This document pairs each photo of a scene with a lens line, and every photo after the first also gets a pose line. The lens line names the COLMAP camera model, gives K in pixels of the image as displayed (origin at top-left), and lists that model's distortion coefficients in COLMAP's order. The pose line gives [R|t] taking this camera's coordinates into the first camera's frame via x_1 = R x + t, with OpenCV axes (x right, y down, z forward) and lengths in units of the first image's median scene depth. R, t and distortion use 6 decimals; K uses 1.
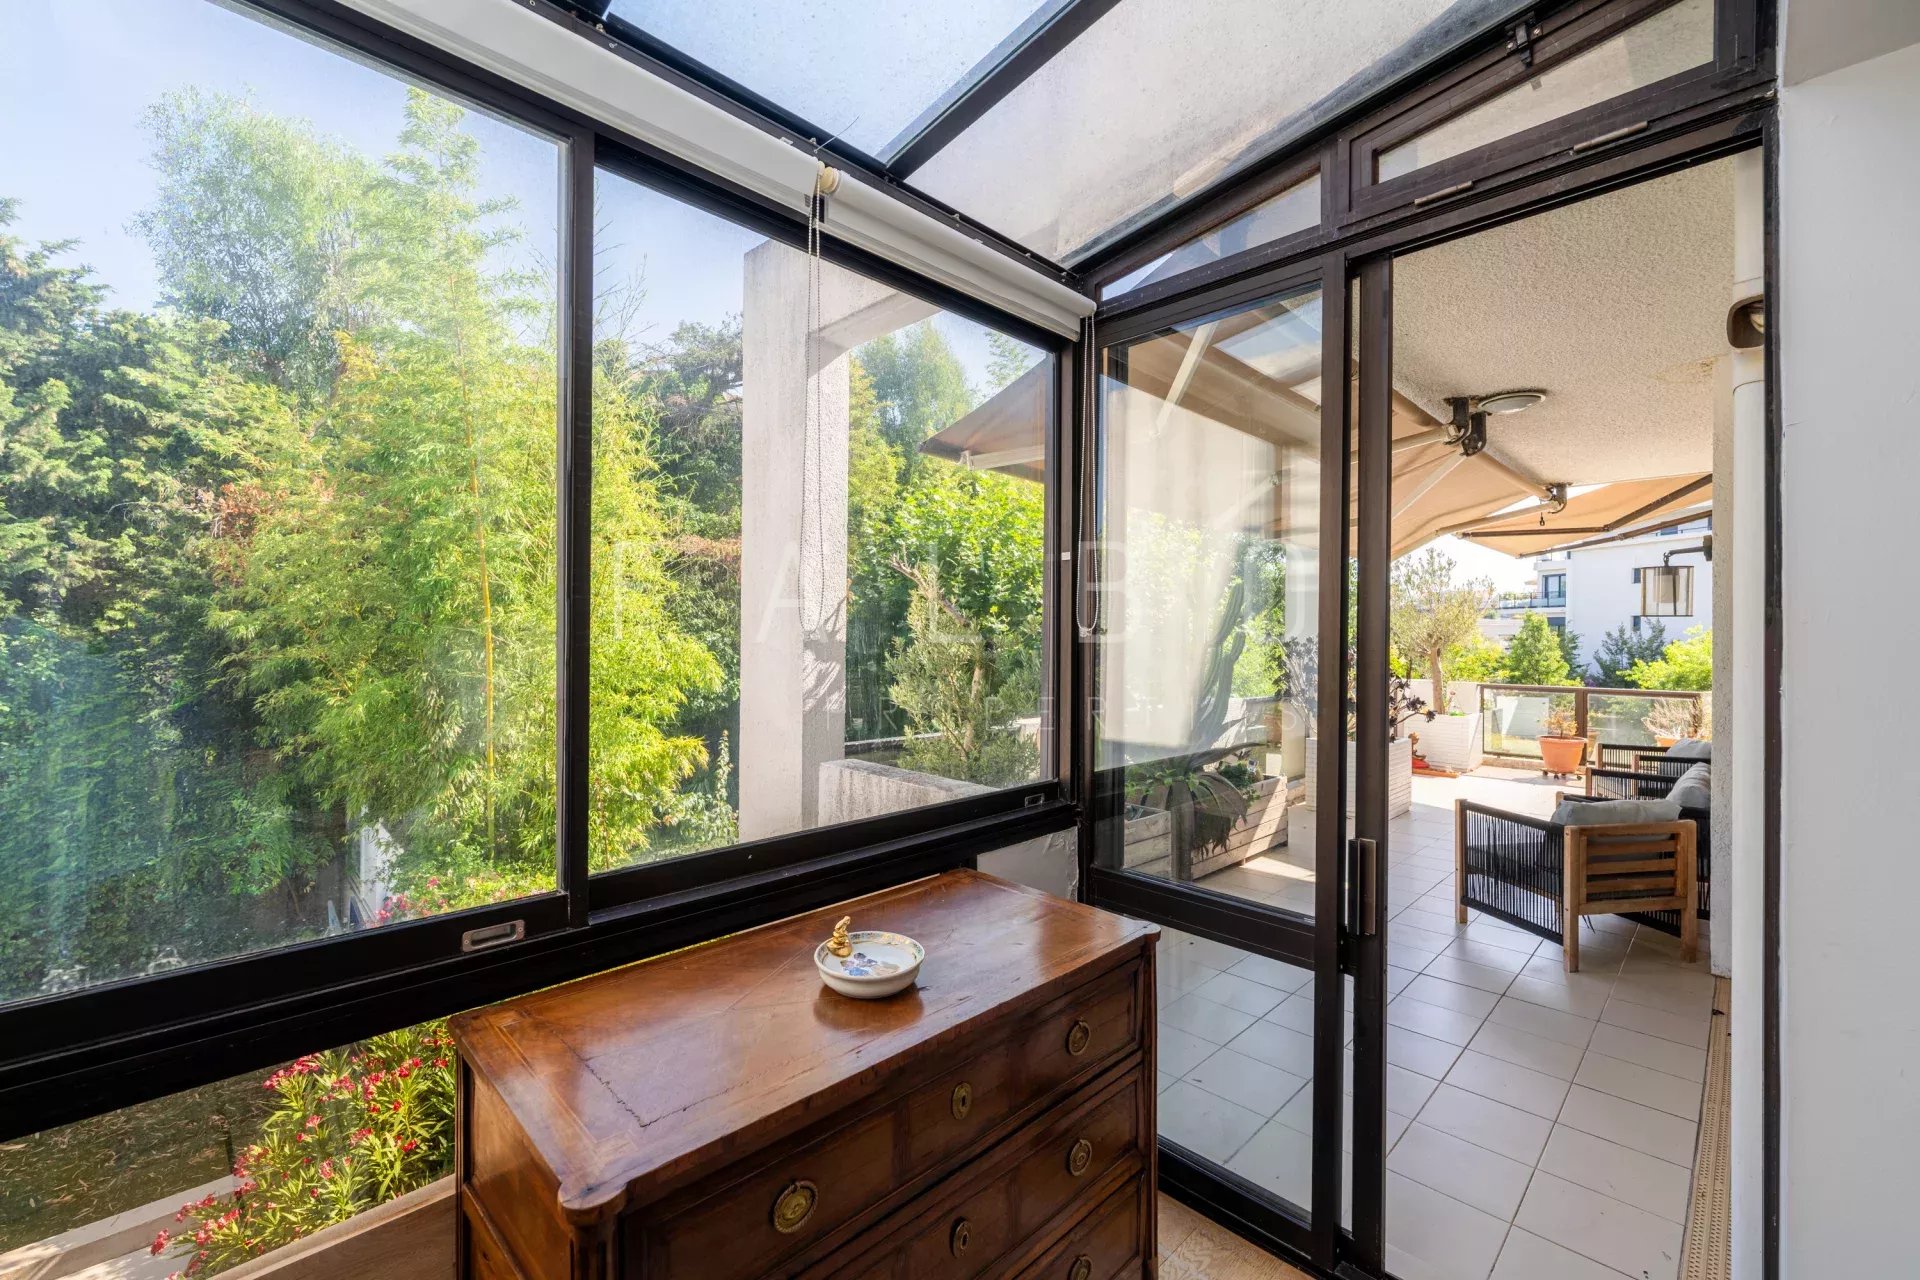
lens RADIAL K [[796.6, 0, 958.3], [0, 796.6, 630.6], [0, 0, 1]] dist [-0.001096, -0.000063]
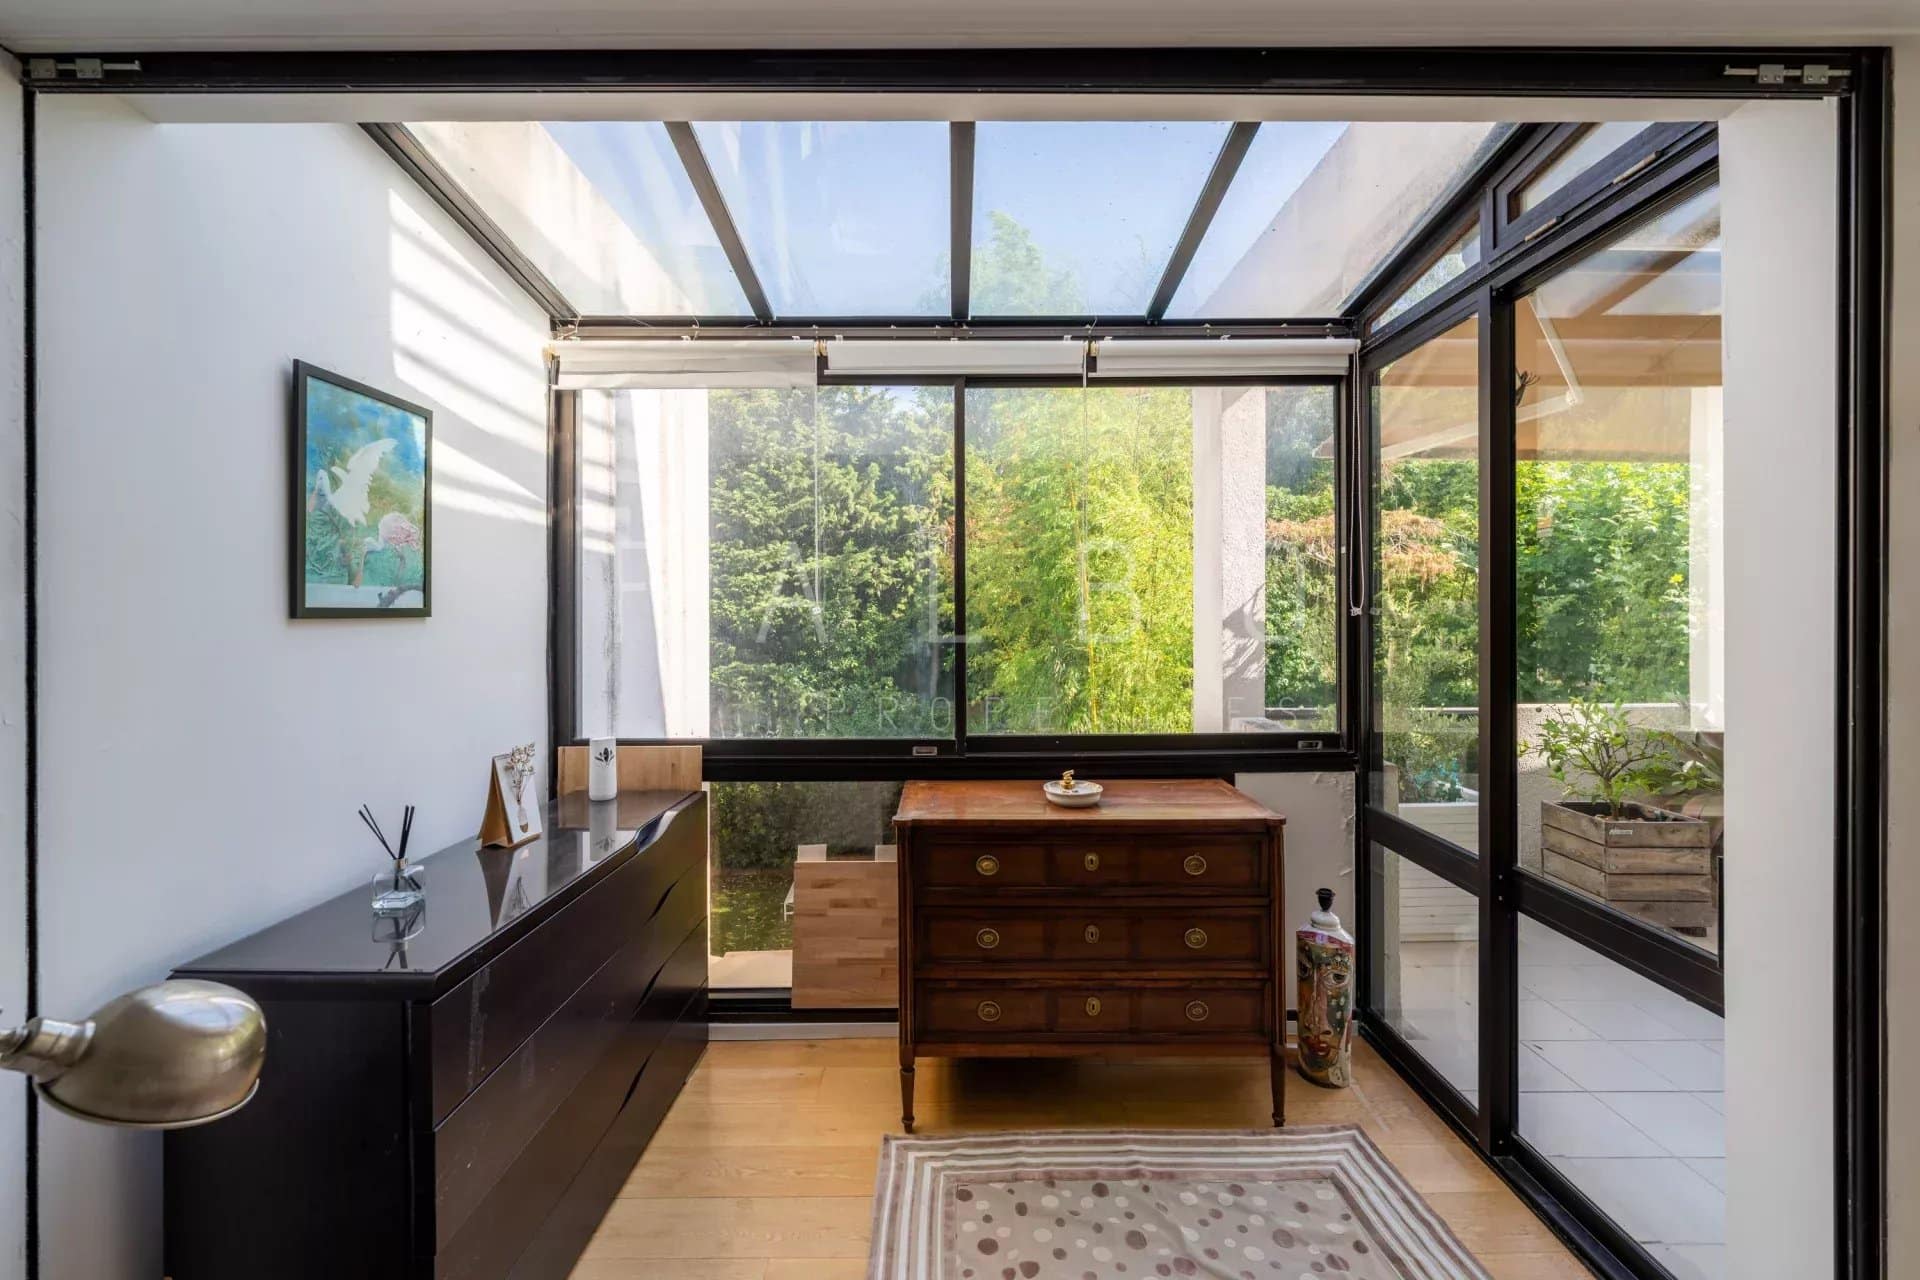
lens RADIAL K [[824.3, 0, 955.3], [0, 824.3, 615.0], [0, 0, 1]] dist [-0.000603, 0.000046]
pose [[0.713284, -0.010942, -0.700789, 0.182433], [0.014281, 0.999897, -0.001077, -0.000482], [0.700729, -0.009240, 0.713367, -0.099212]]
